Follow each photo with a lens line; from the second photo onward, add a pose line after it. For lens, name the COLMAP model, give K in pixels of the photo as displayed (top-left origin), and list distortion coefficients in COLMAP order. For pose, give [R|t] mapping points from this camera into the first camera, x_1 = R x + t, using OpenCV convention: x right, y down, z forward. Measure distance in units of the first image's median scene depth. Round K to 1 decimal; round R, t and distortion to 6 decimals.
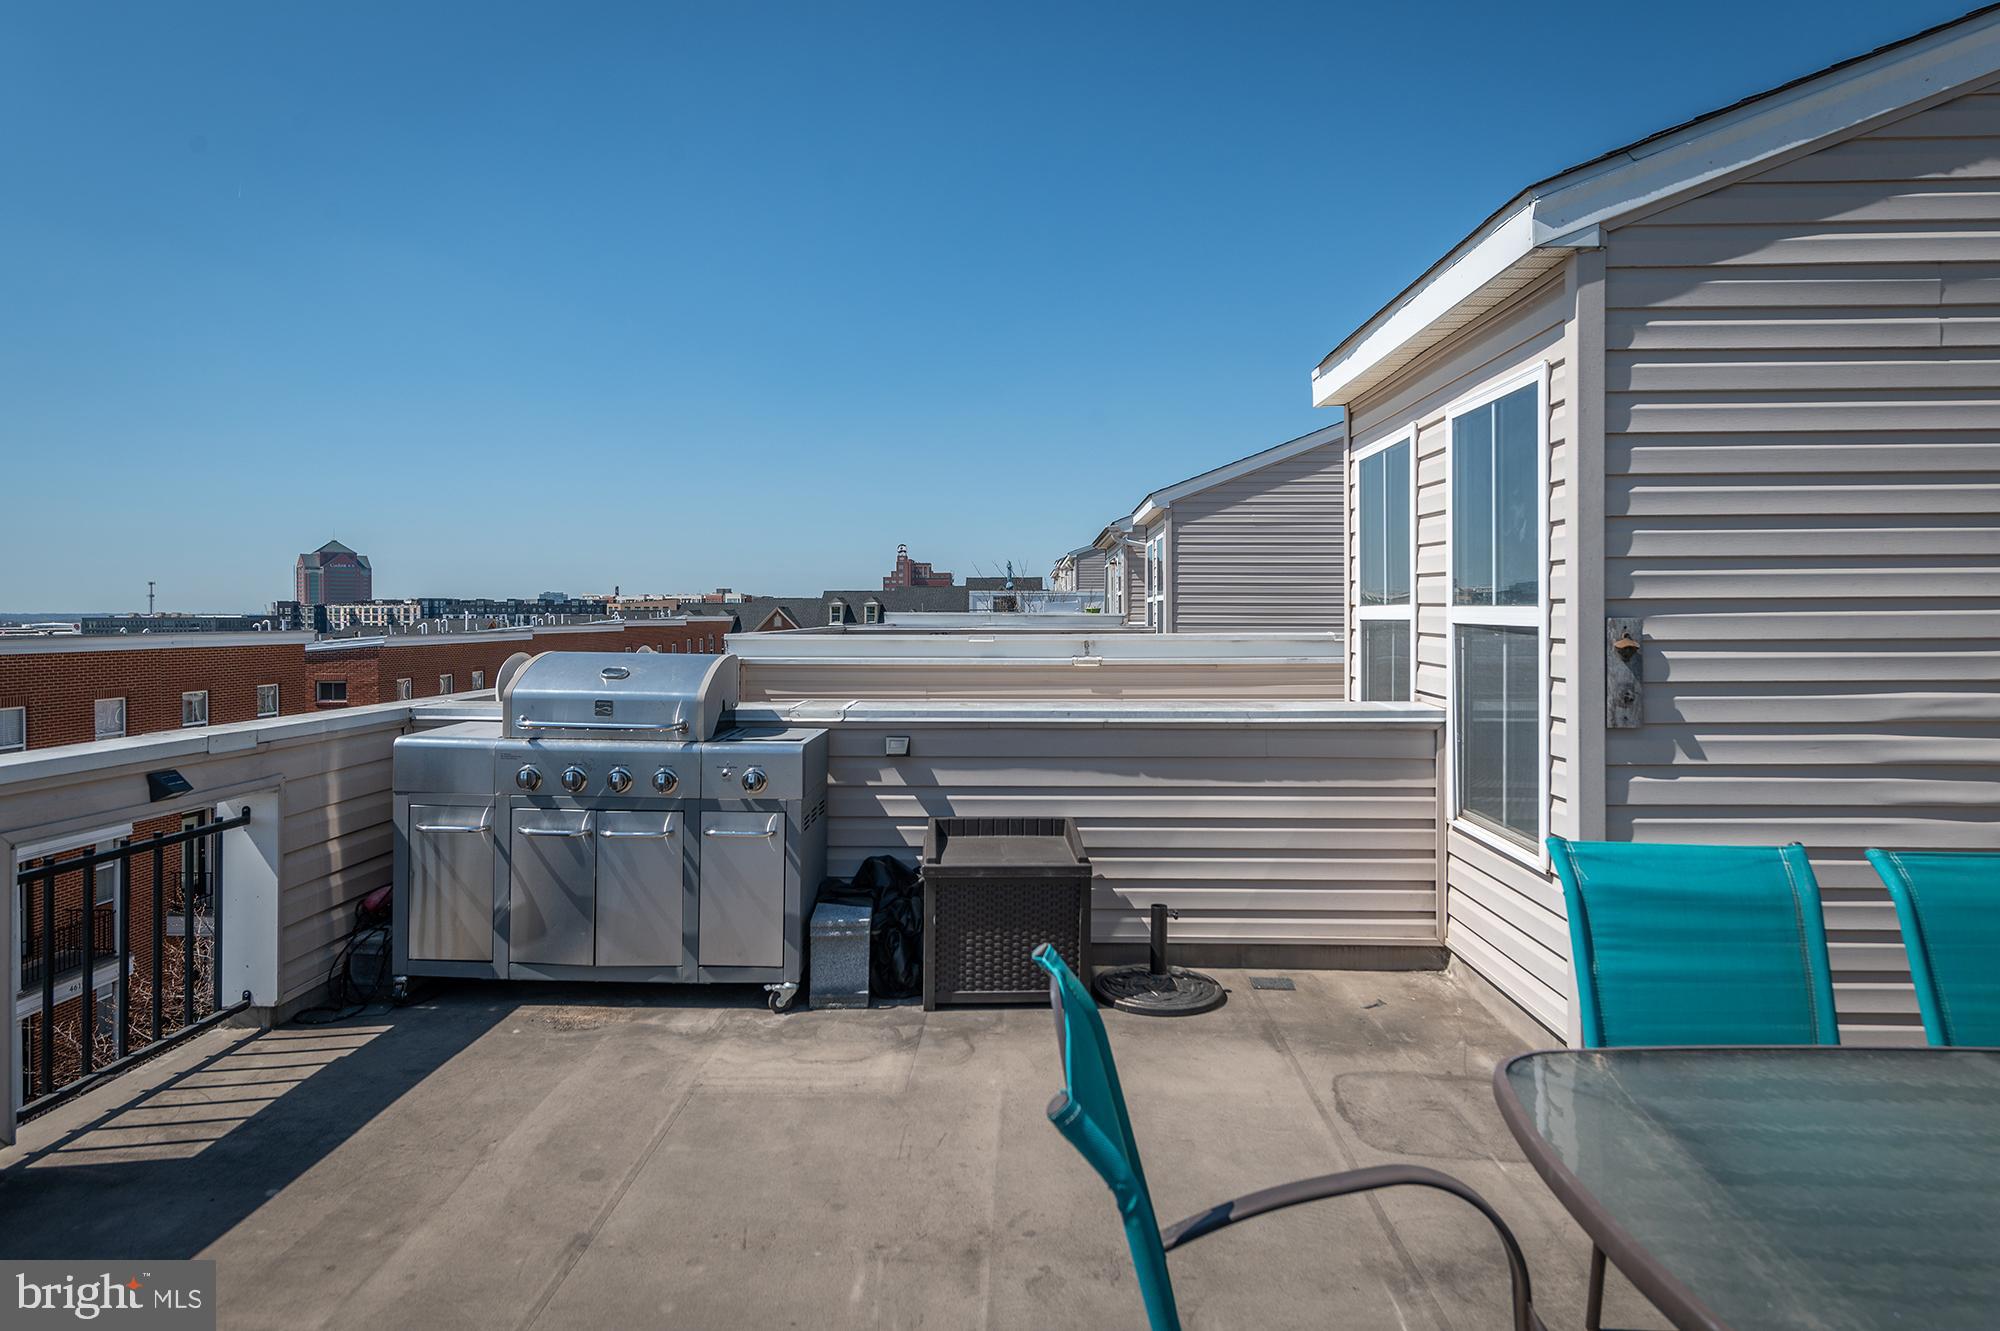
lens RADIAL K [[1130.8, 0, 1017.5], [0, 1130.8, 620.1], [0, 0, 1]] dist [0.020974, -0.001310]
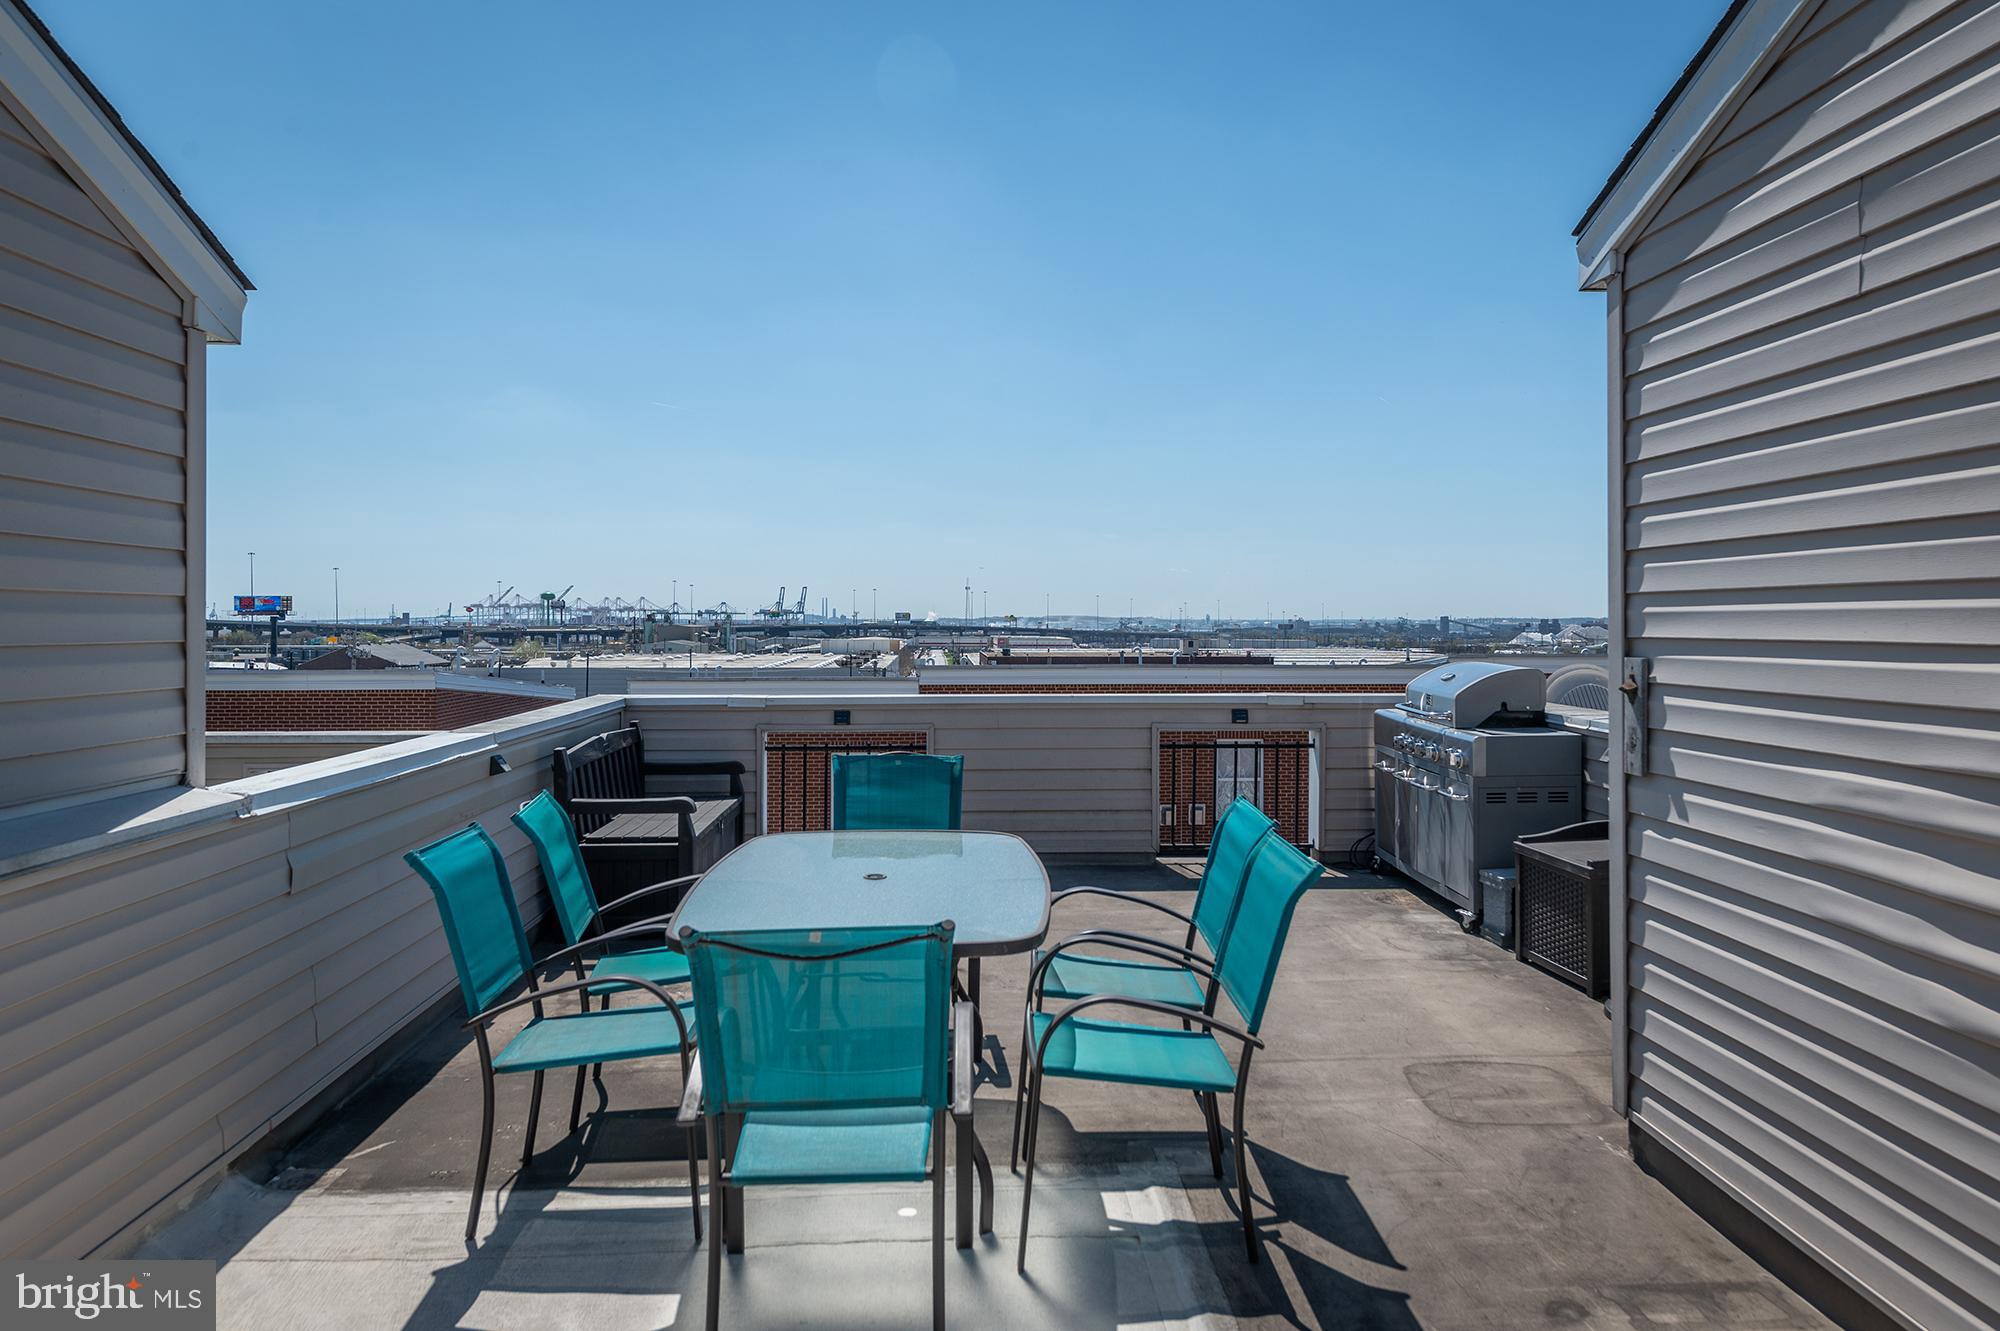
lens RADIAL K [[1338.3, 0, 1009.4], [0, 1338.3, 622.9], [0, 0, 1]] dist [0.013926, -0.002857]
pose [[0.065142, 0.004616, -0.997865, 1.358256], [-0.004615, 0.999980, 0.004325, -0.028111], [0.997865, 0.004324, 0.065162, 0.348626]]
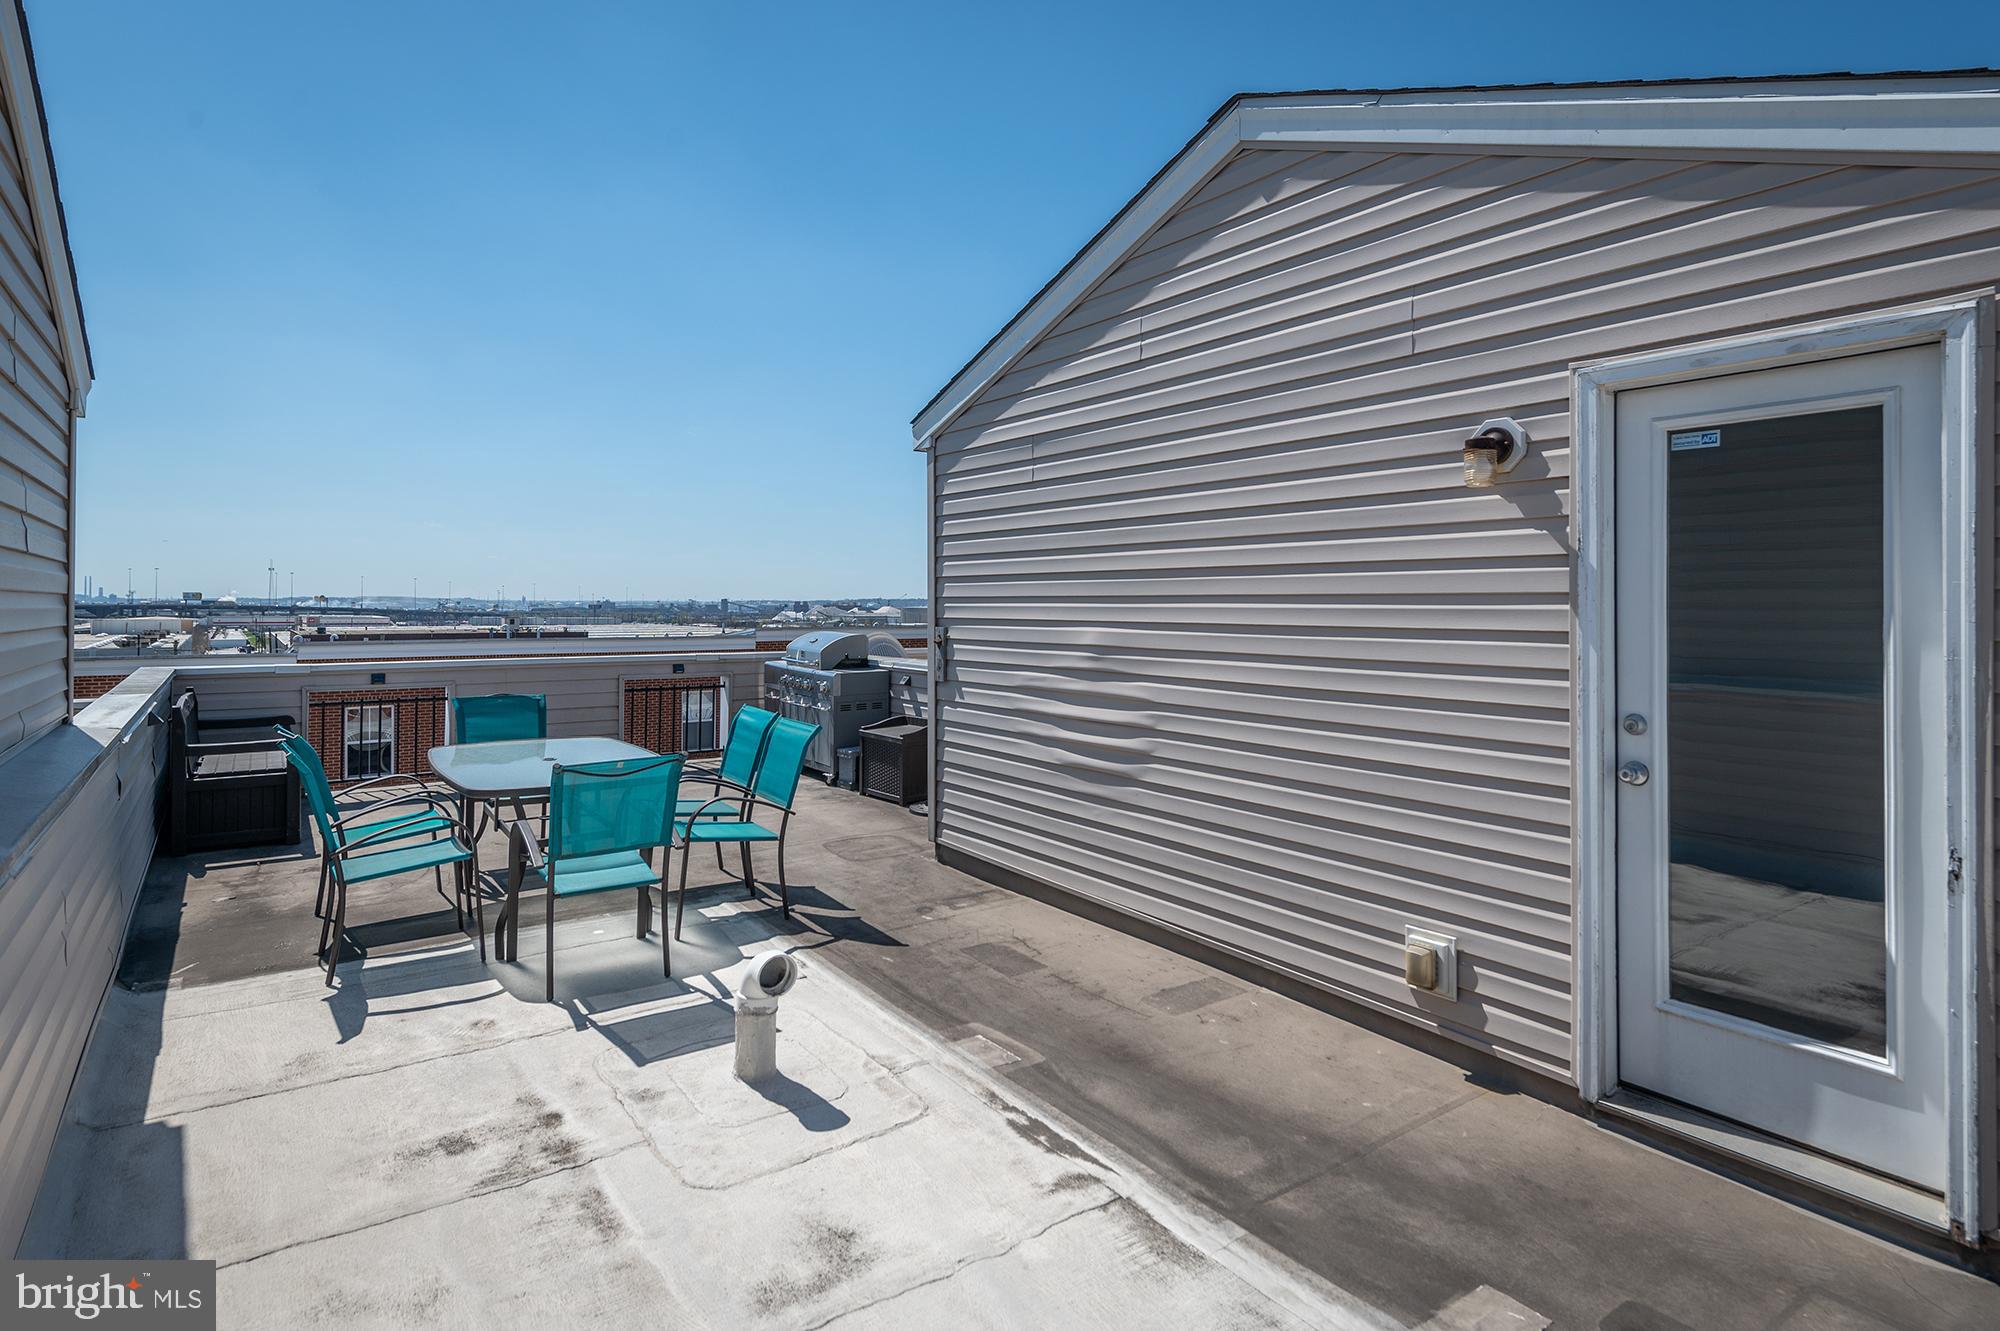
lens RADIAL K [[1054.9, 0, 1011.8], [0, 1054.9, 597.7], [0, 0, 1]] dist [0.003998, 0.000191]
pose [[0.601306, 0.000939, -0.799019, 1.786545], [-0.008772, 0.999947, -0.005427, -0.038235], [0.798971, 0.010273, 0.601282, -0.024664]]
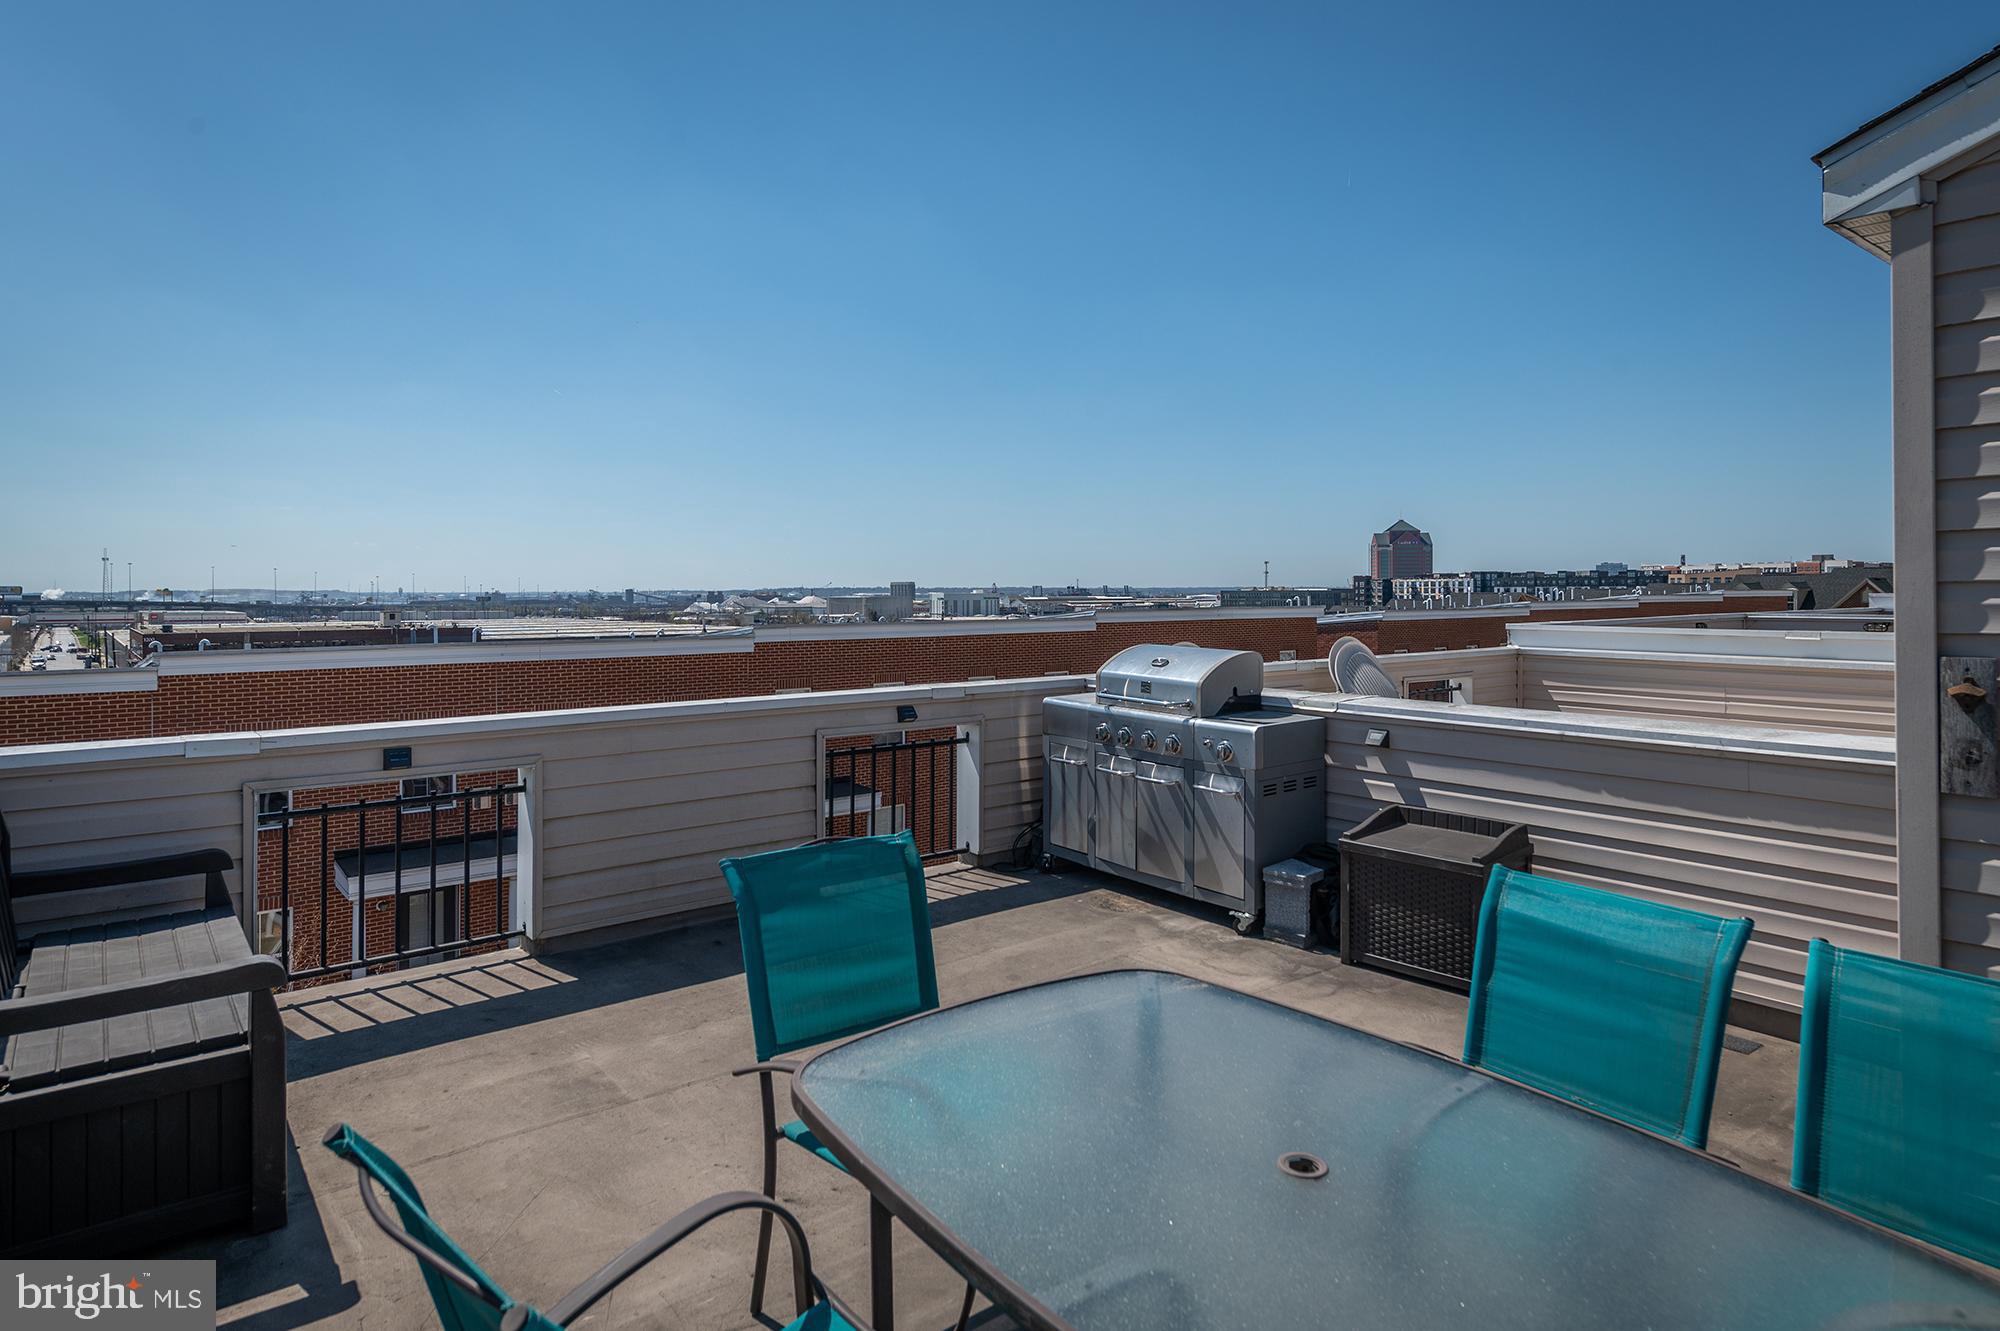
lens RADIAL K [[1141.7, 0, 1007.0], [0, 1141.7, 589.8], [0, 0, 1]] dist [0.013358, -0.000459]
pose [[0.643056, -0.000598, -0.765819, 0.608030], [-0.001062, 0.999998, -0.001673, -0.040222], [0.765818, 0.001889, 0.643054, -0.030912]]
